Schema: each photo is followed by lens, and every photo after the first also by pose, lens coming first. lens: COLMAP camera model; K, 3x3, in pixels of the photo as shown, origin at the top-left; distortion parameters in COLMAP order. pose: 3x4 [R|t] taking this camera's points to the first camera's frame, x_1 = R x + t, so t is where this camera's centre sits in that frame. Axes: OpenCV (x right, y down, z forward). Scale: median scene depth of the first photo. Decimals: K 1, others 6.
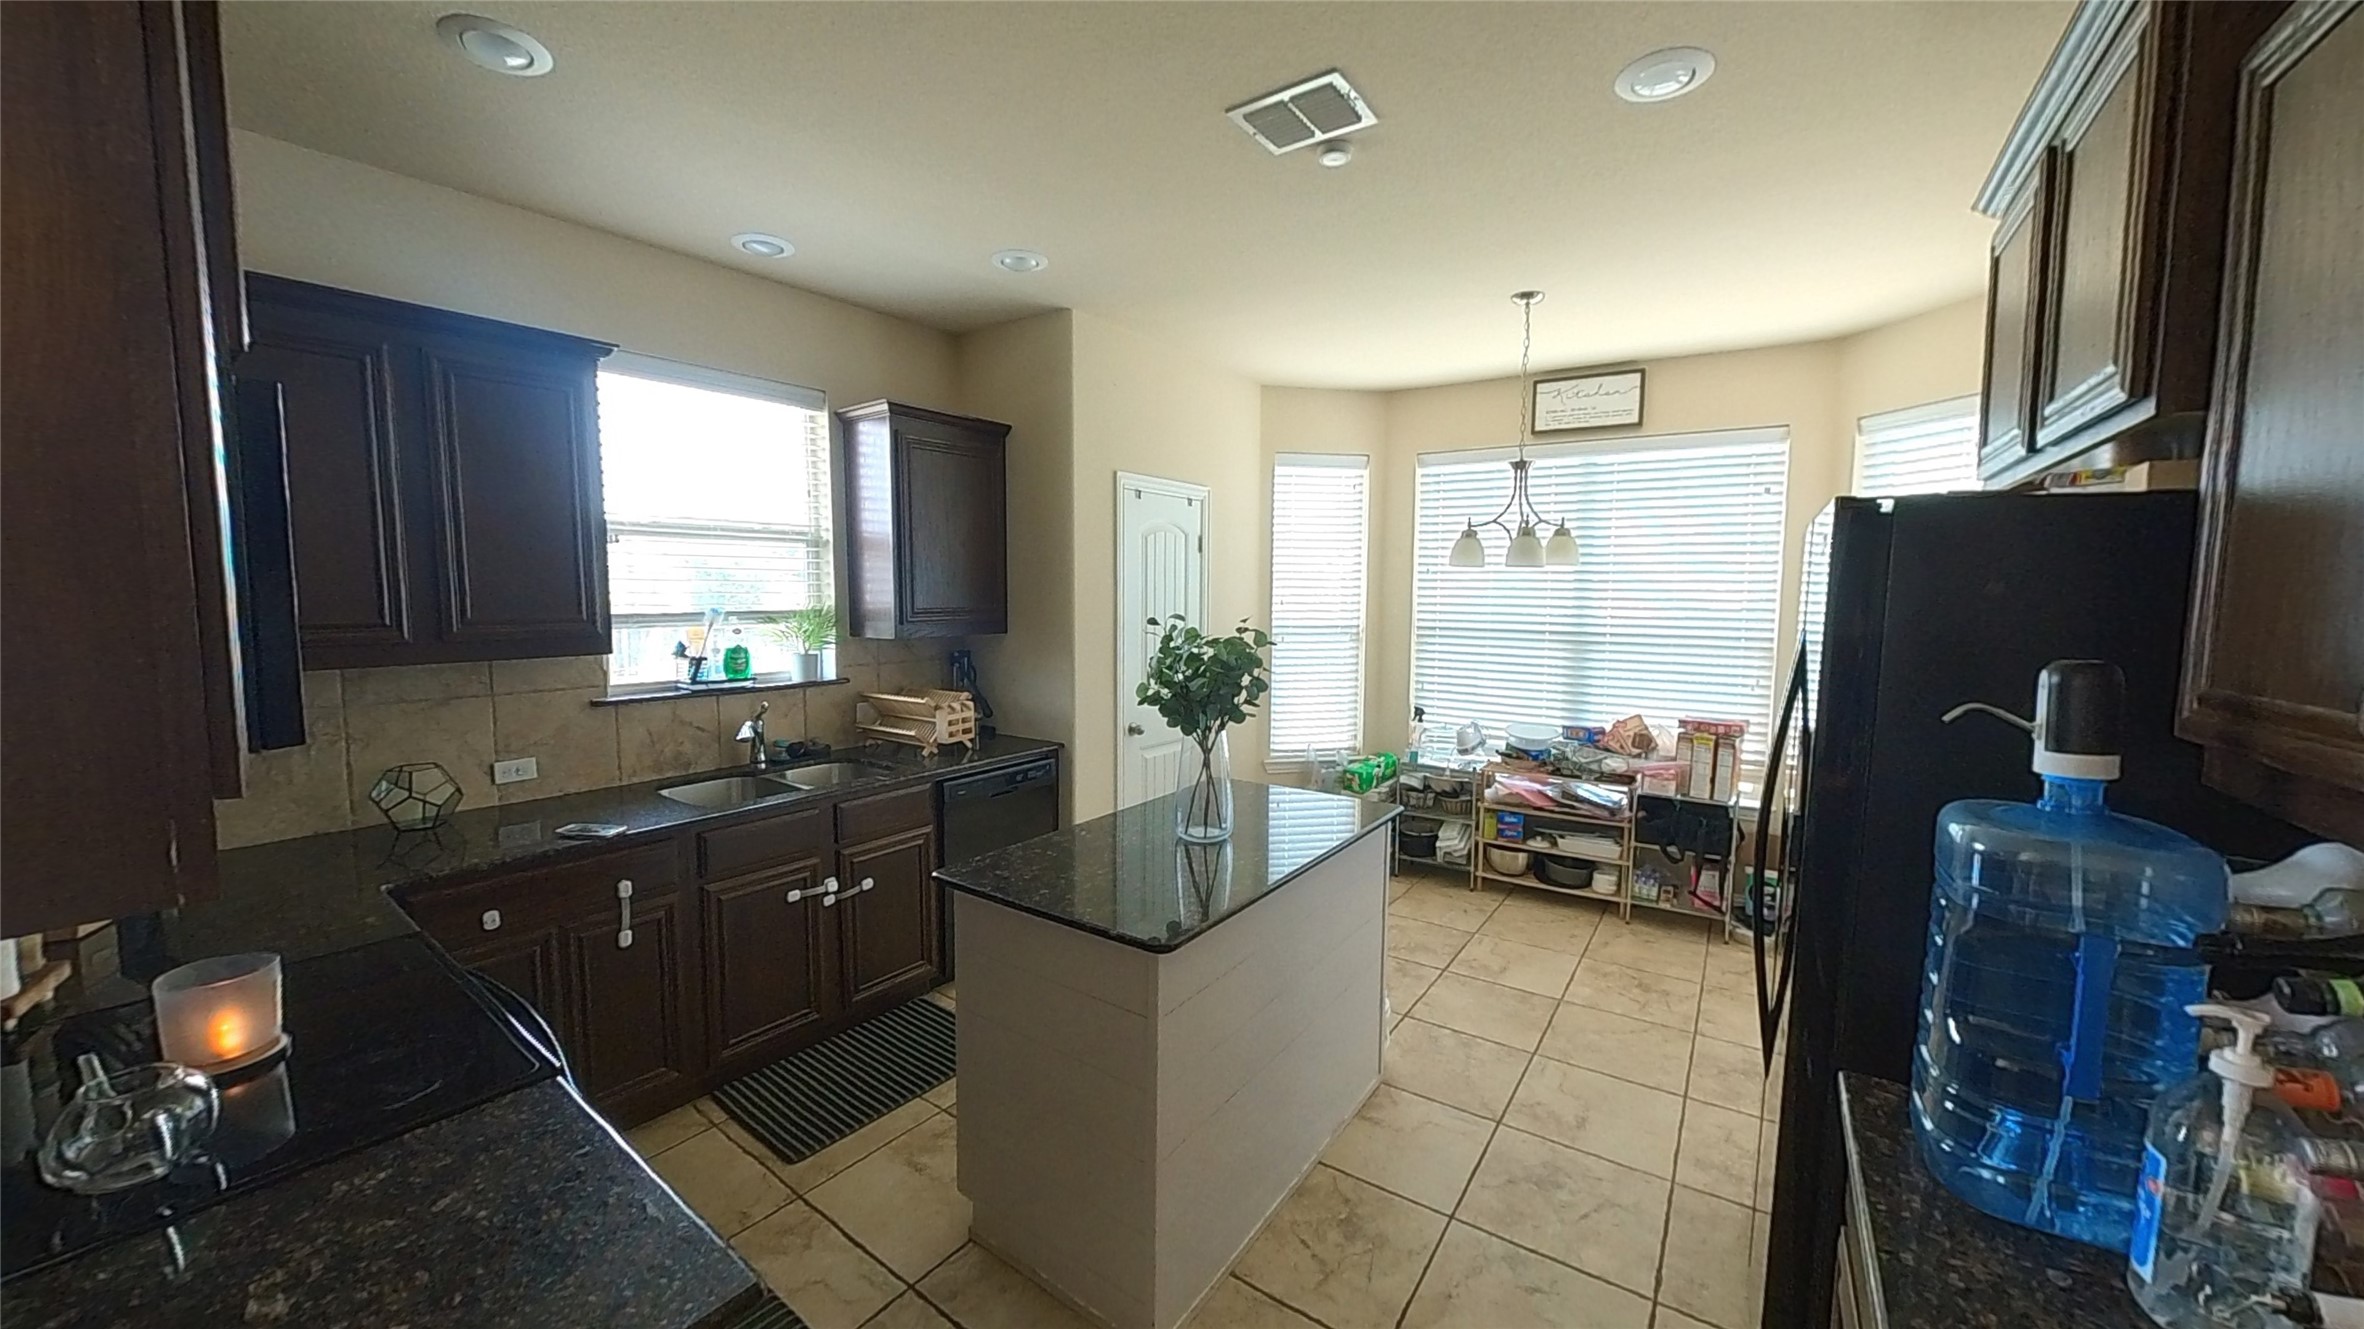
lens RADIAL K [[885.4, 0, 1182.0], [0, 885.4, 664.5], [0, 0, 1]] dist [-0.030552, 0.000298]
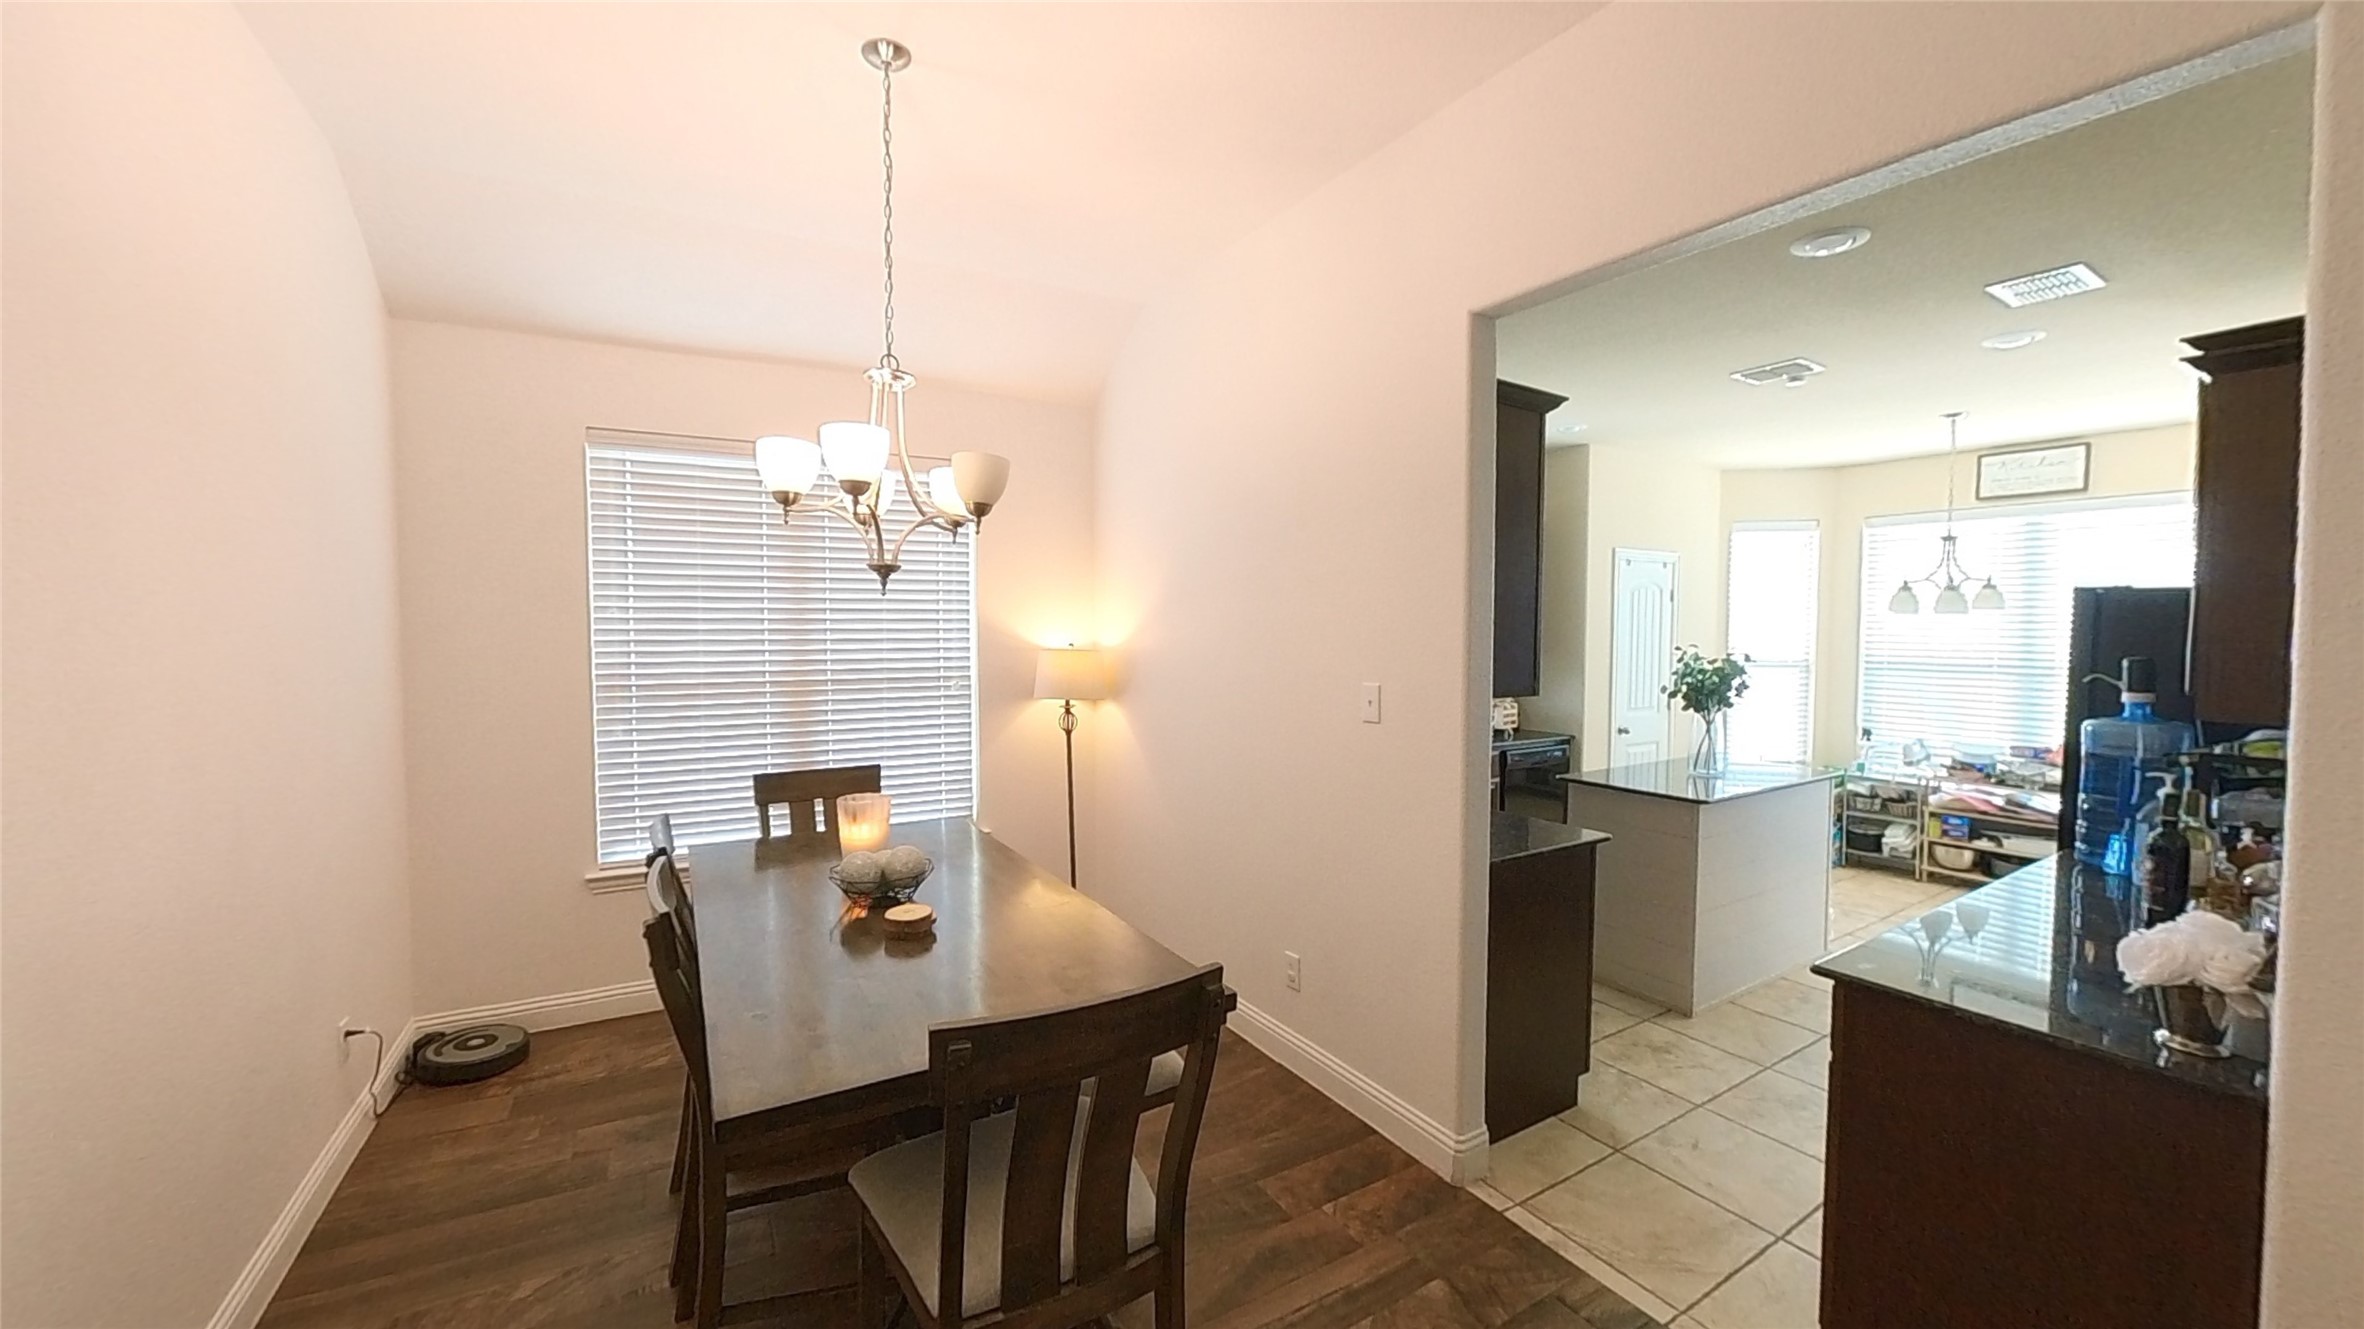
lens RADIAL K [[915.6, 0, 1240.5], [0, 915.6, 665.2], [0, 0, 1]] dist [-0.001384, -0.000089]
pose [[0.937784, 0.012741, -0.346985, -0.128840], [-0.028236, 0.998815, -0.039635, 0.049275], [0.346069, 0.046966, 0.937033, -0.607171]]
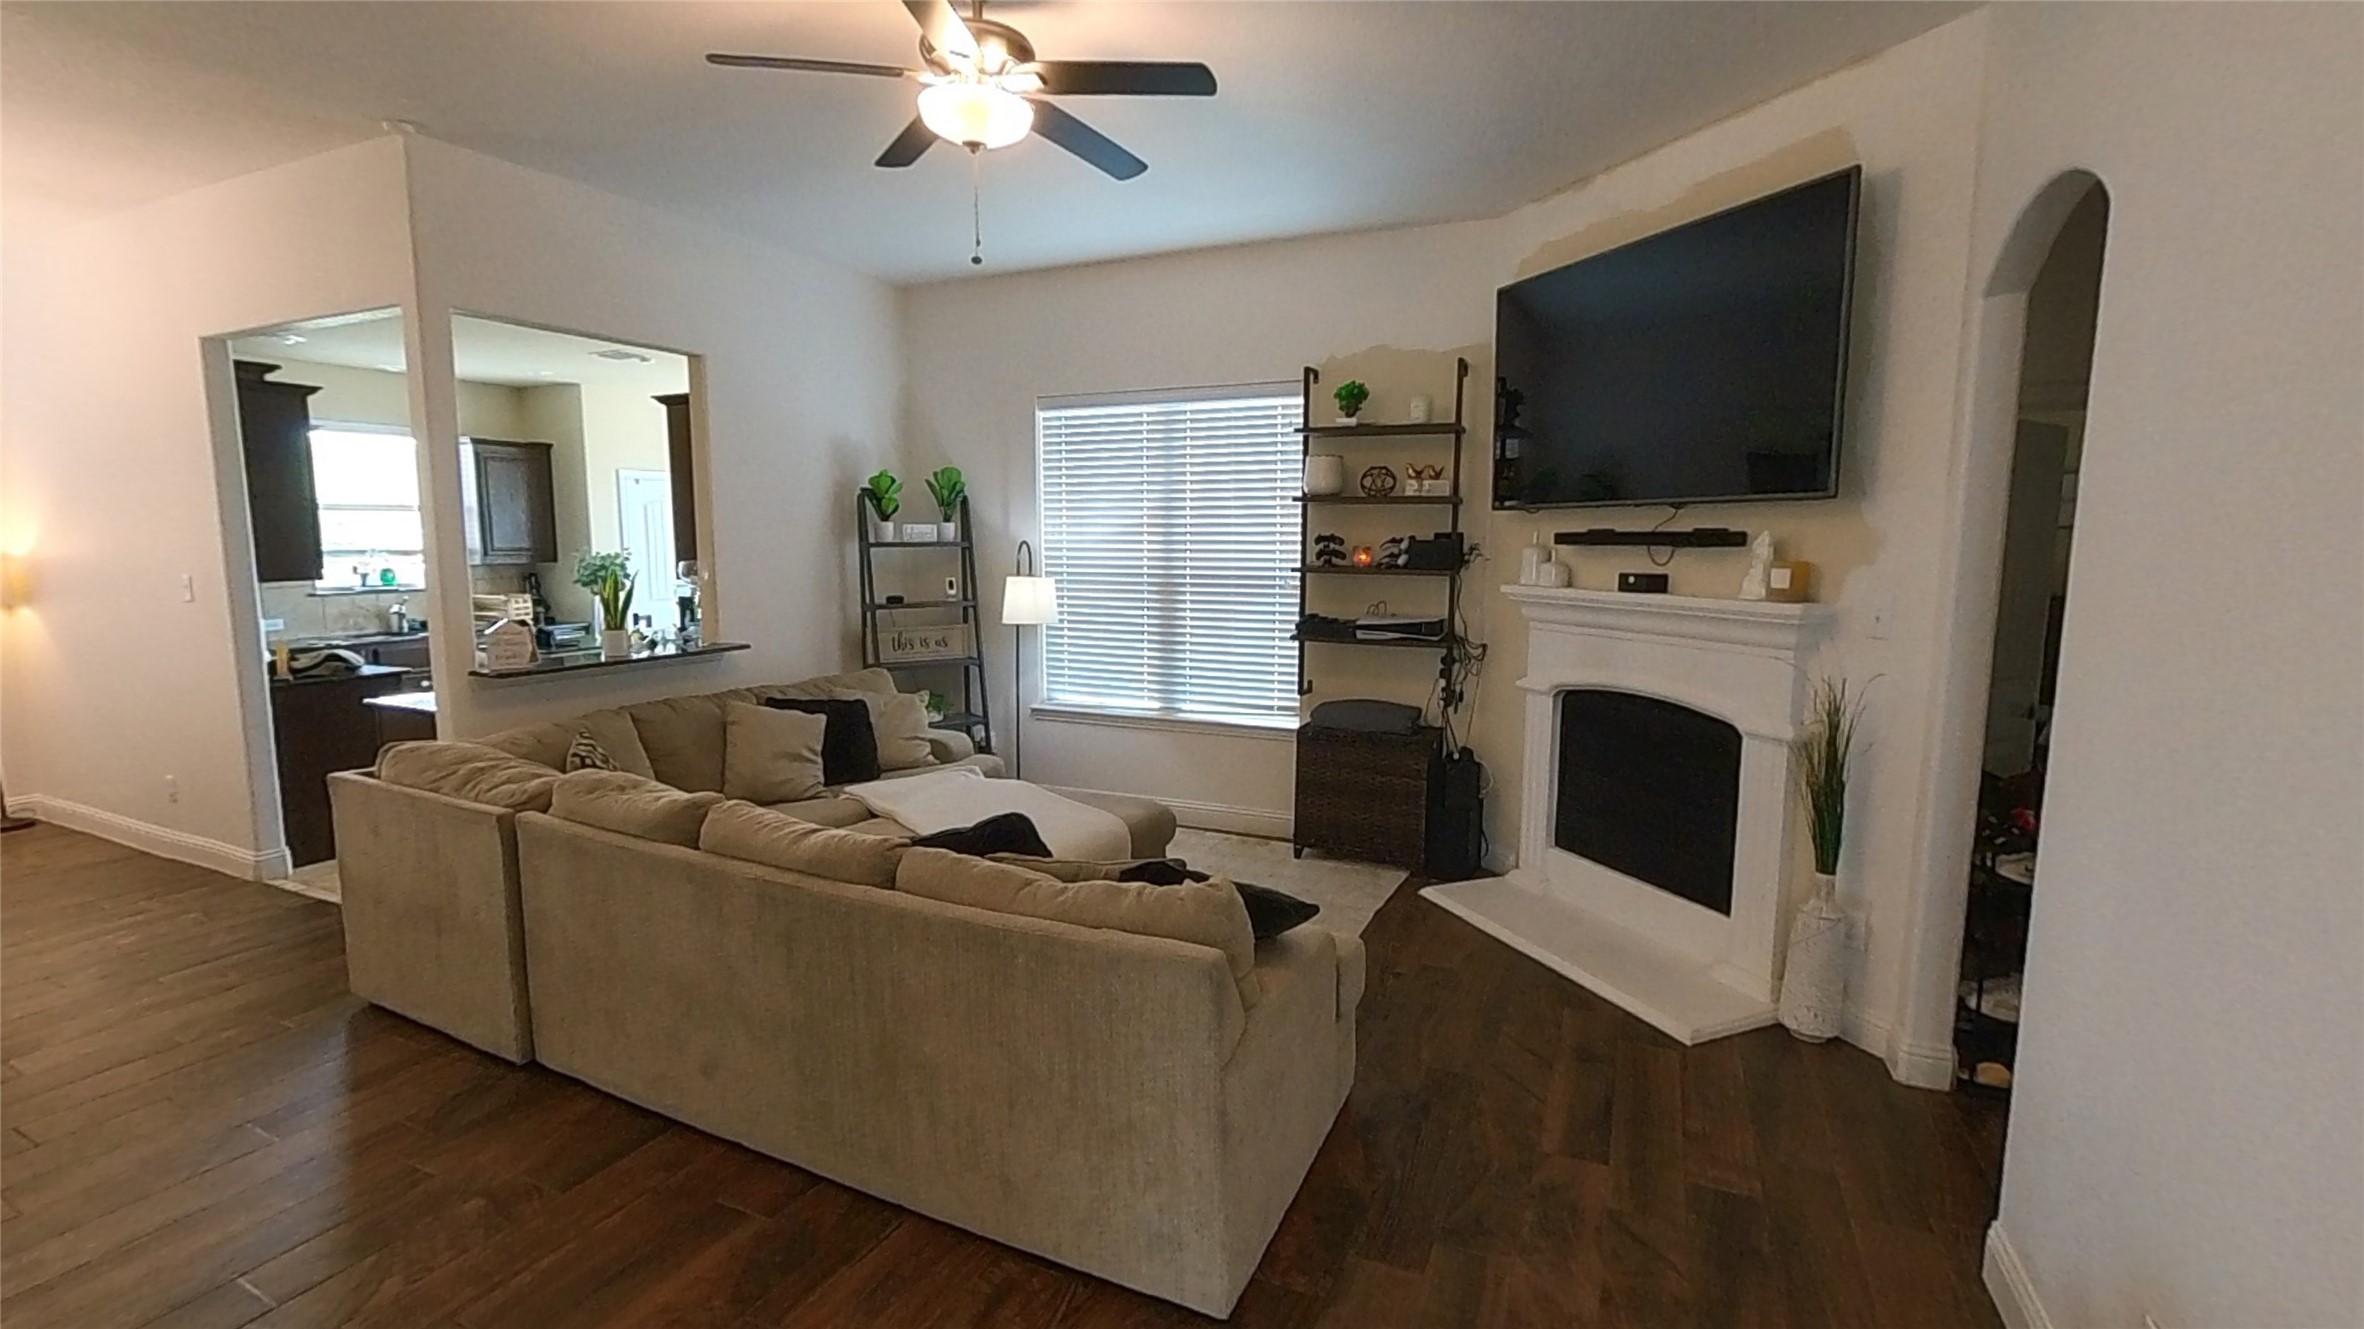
lens RADIAL K [[1070.0, 0, 1182.0], [0, 1070.0, 664.5], [0, 0, 1]] dist [-0.000749, -0.000032]
pose [[0.982435, -0.026375, 0.184732, 0.624813], [0.020054, 0.999150, 0.036006, 0.115907], [-0.185525, -0.031669, 0.982129, -1.332005]]
